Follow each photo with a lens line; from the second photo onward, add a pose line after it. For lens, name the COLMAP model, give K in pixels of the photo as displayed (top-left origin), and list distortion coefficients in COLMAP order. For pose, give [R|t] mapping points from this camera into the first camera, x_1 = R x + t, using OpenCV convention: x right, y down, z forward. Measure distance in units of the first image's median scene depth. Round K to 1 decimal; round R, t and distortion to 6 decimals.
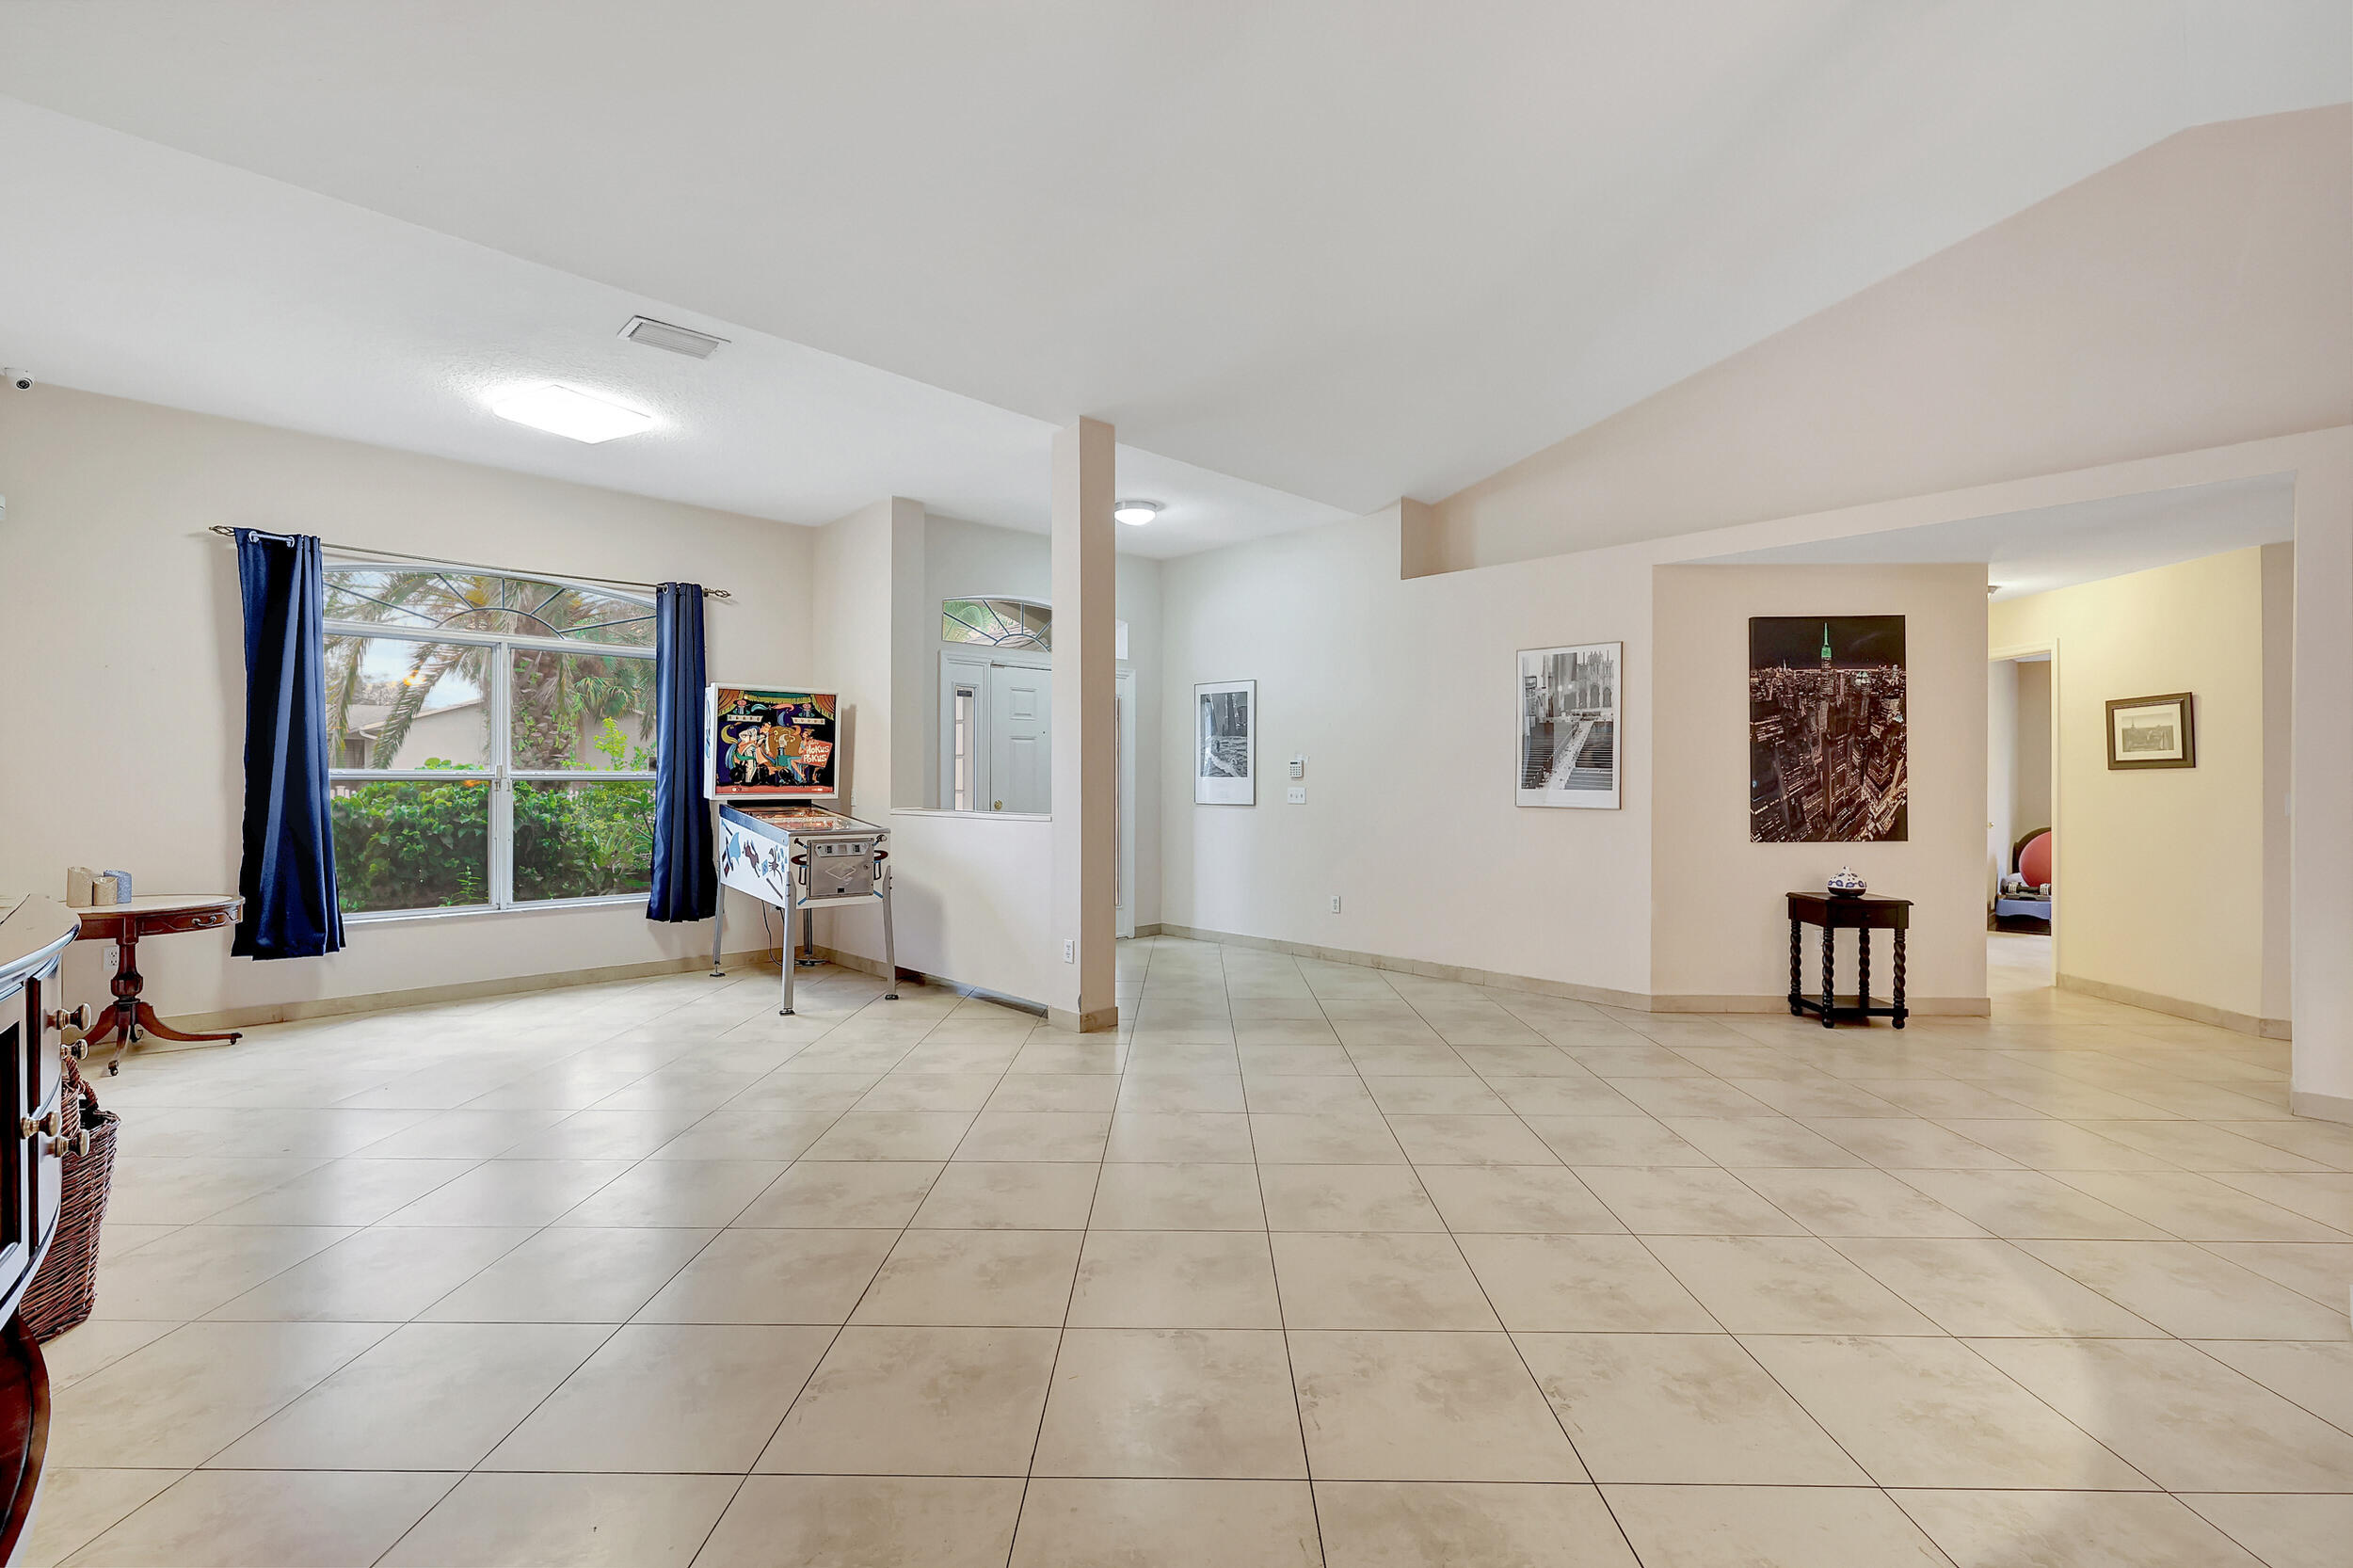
lens RADIAL K [[1023.3, 0, 1178.2], [0, 1023.3, 790.3], [0, 0, 1]] dist [0.002029, -0.000294]
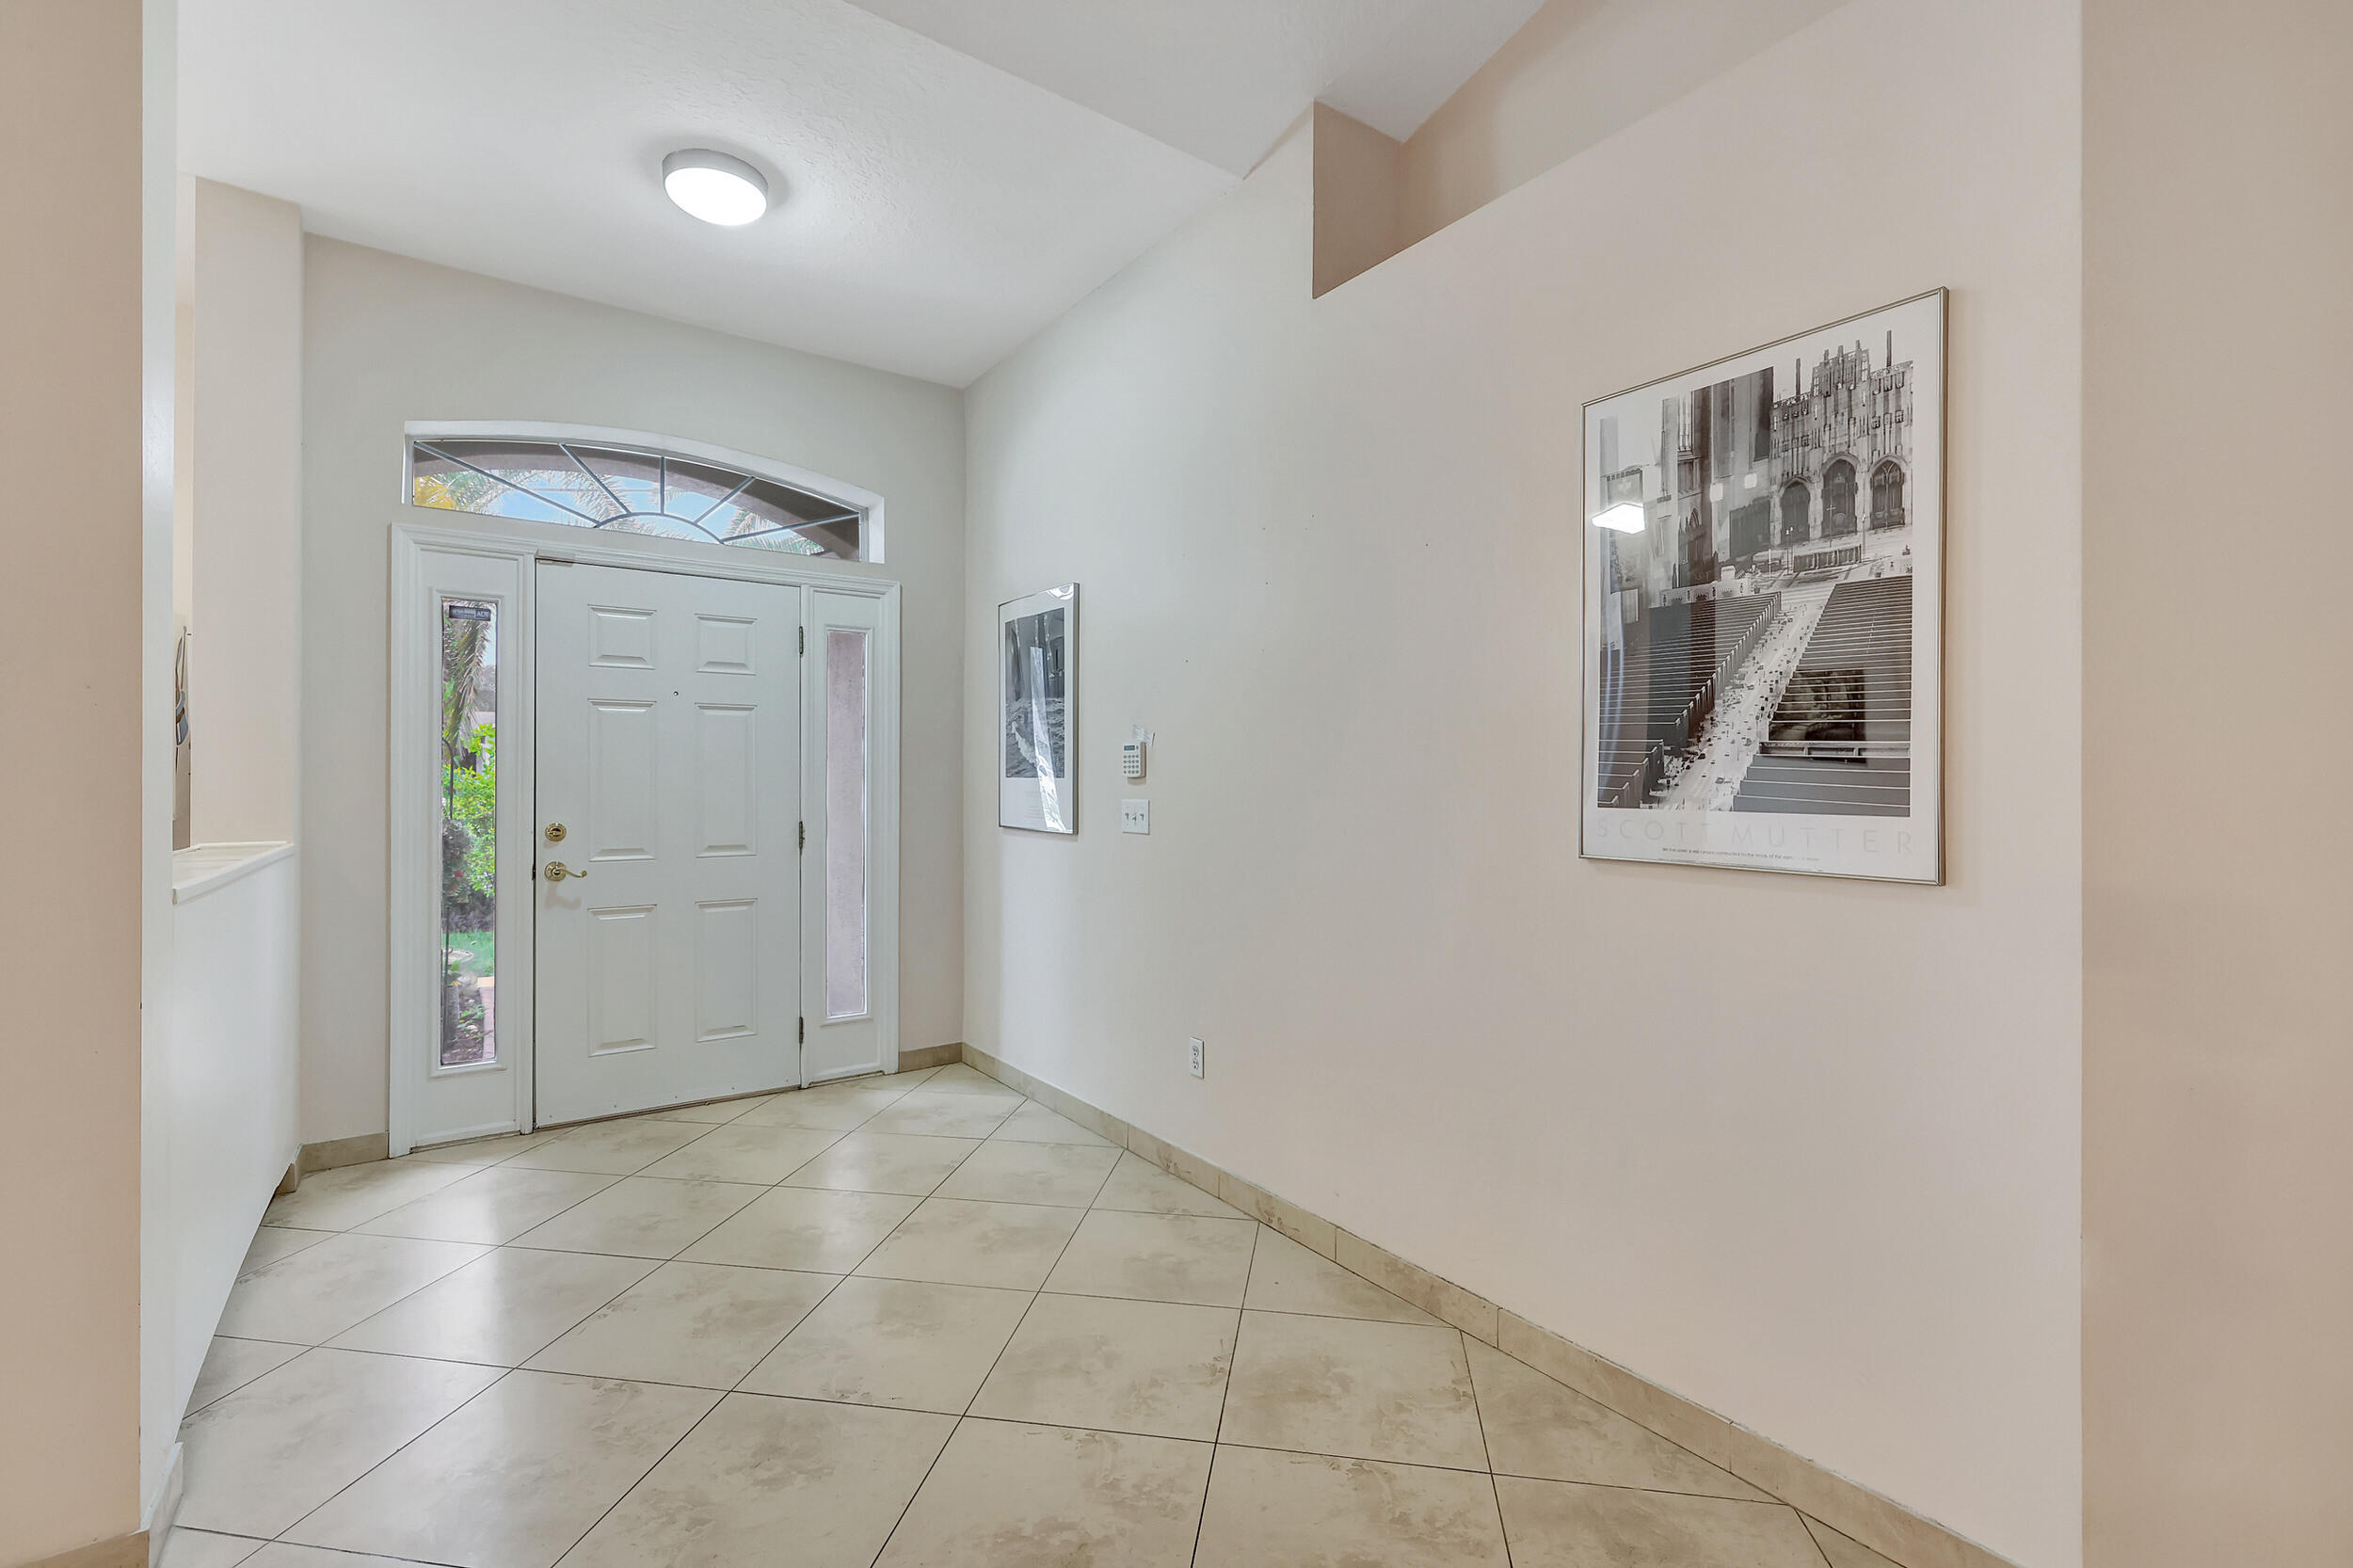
lens RADIAL K [[1023.3, 0, 1179.0], [0, 1023.3, 788.2], [0, 0, 1]] dist [0.002029, -0.000294]
pose [[0.990148, -0.000923, -0.140024, 0.261055], [0.000109, 0.999983, -0.005824, -0.006118], [0.140027, 0.005751, 0.990131, 0.685238]]
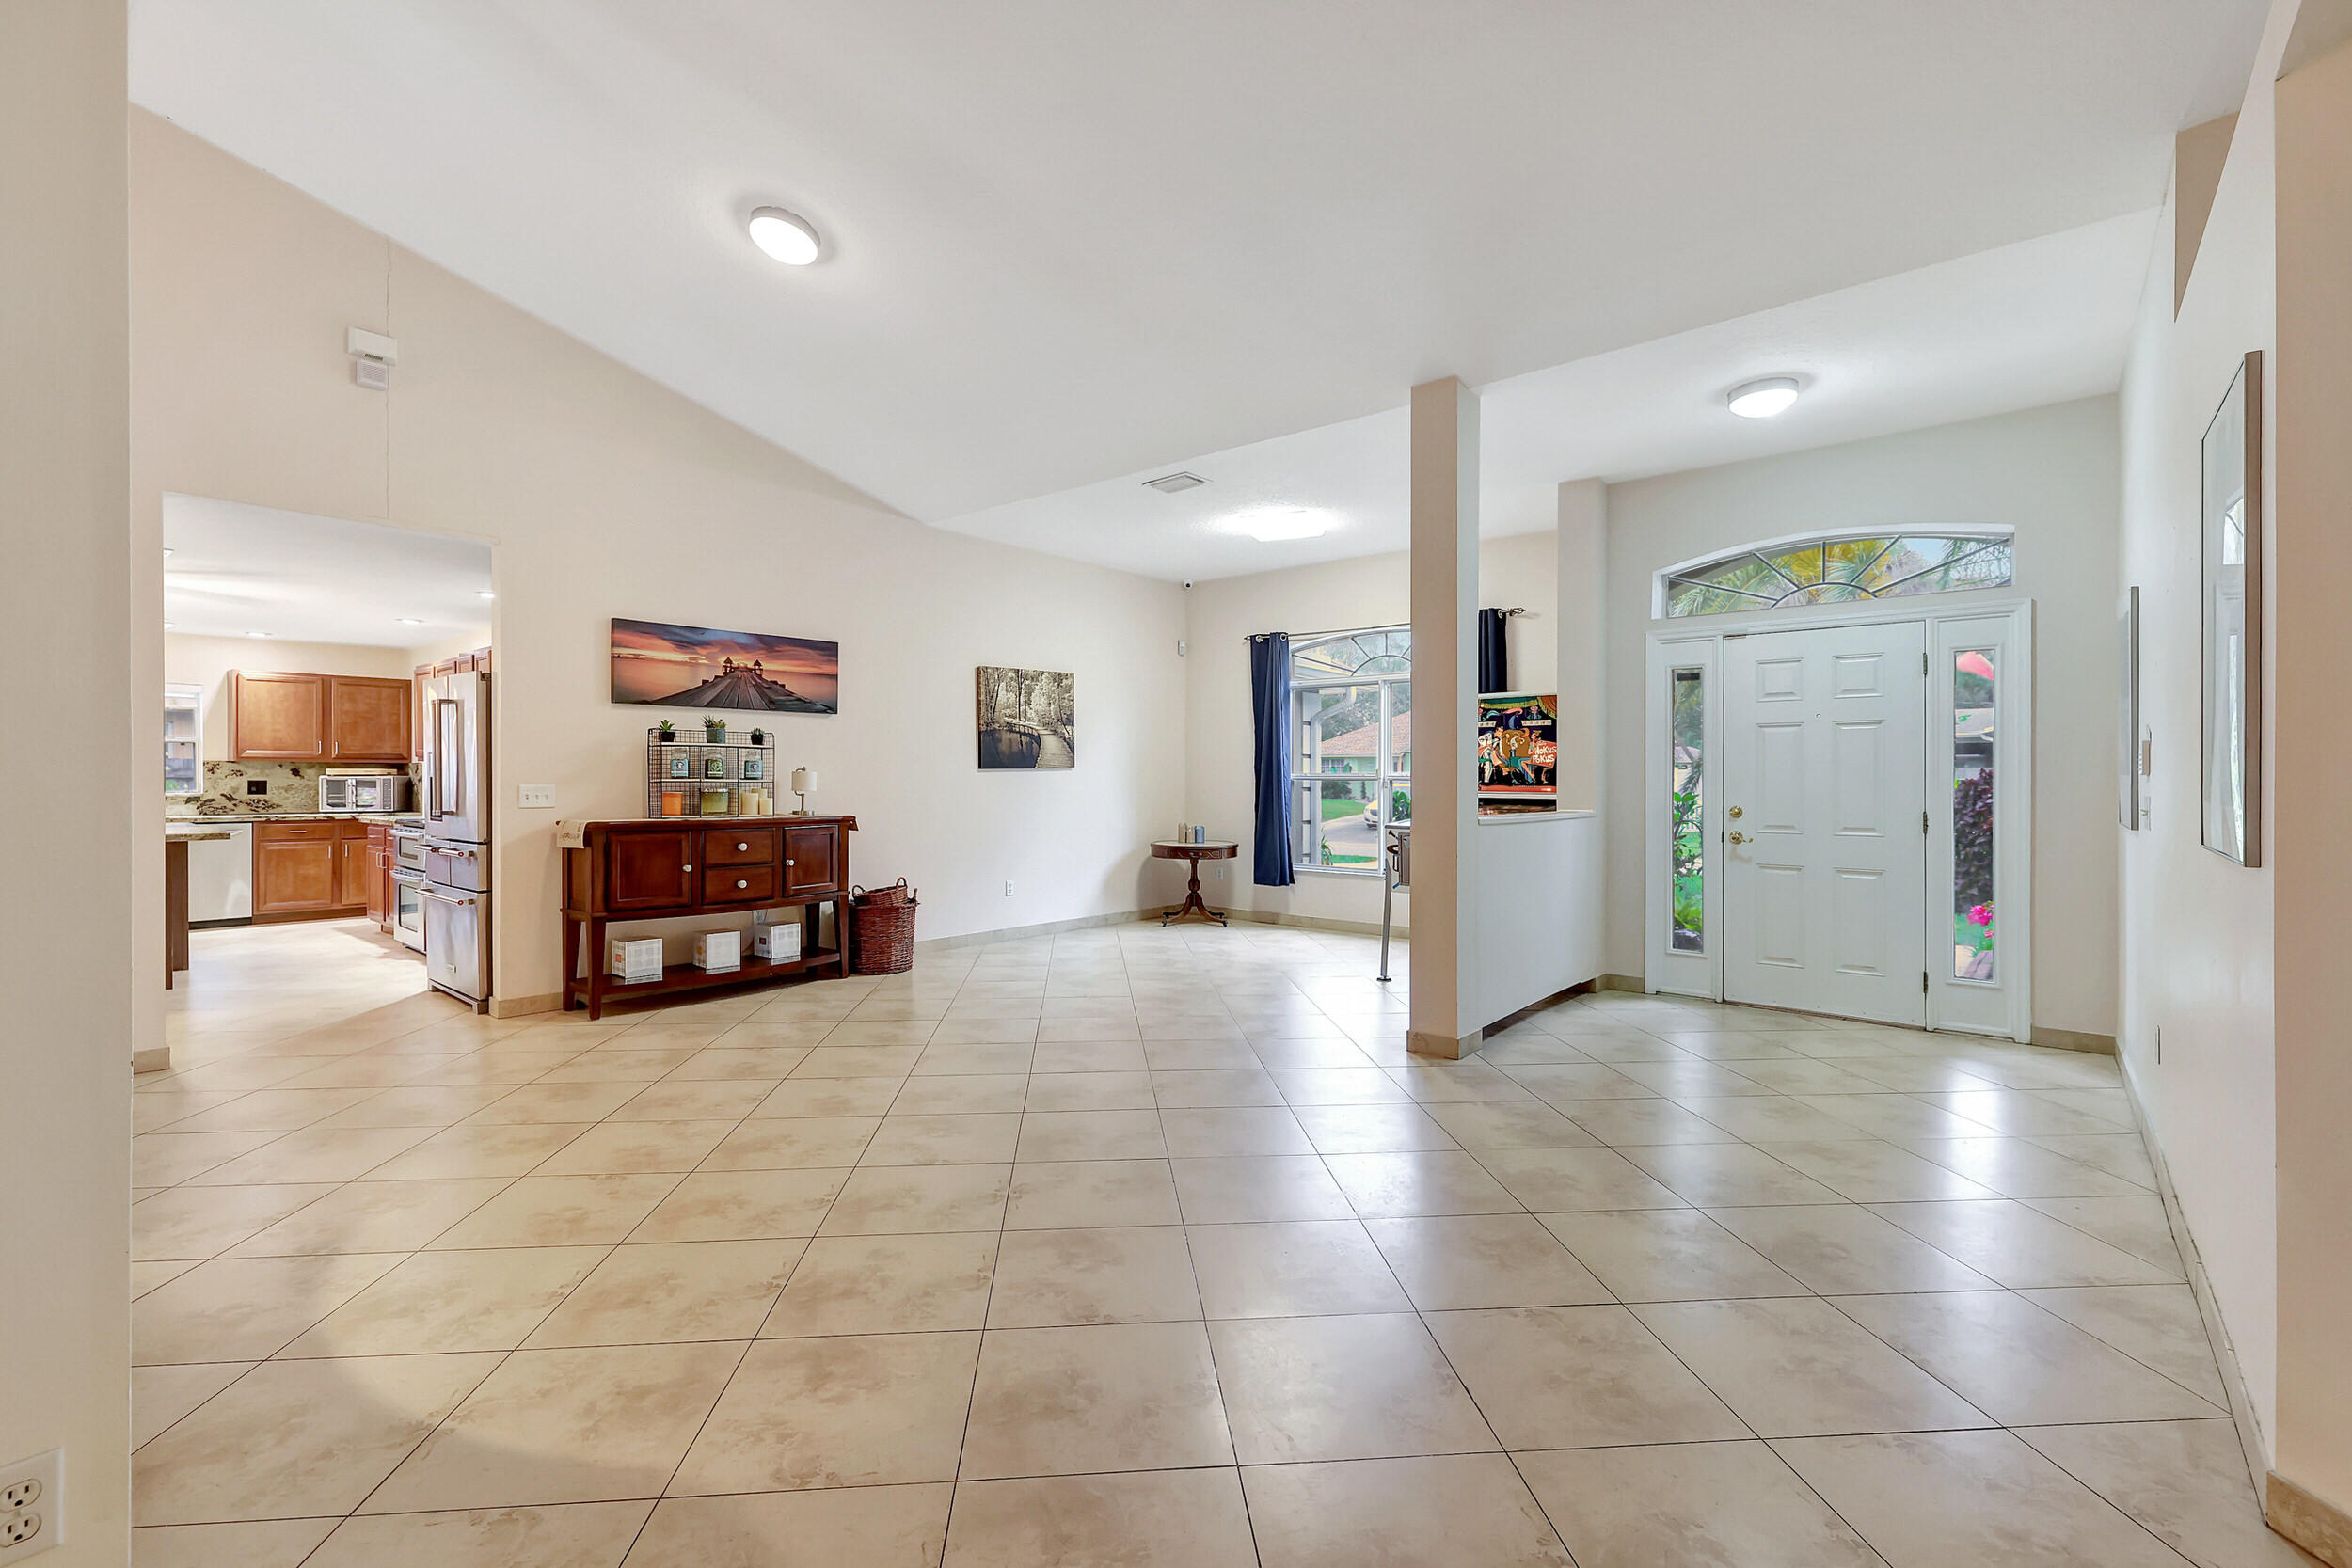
lens RADIAL K [[1022.8, 0, 1173.3], [0, 1022.8, 793.1], [0, 0, 1]] dist [0.002029, -0.000294]
pose [[0.099614, 0.012190, -0.994951, 0.729956], [-0.013742, 0.999846, 0.010874, -0.003754], [0.994931, 0.012590, 0.099766, 0.624350]]
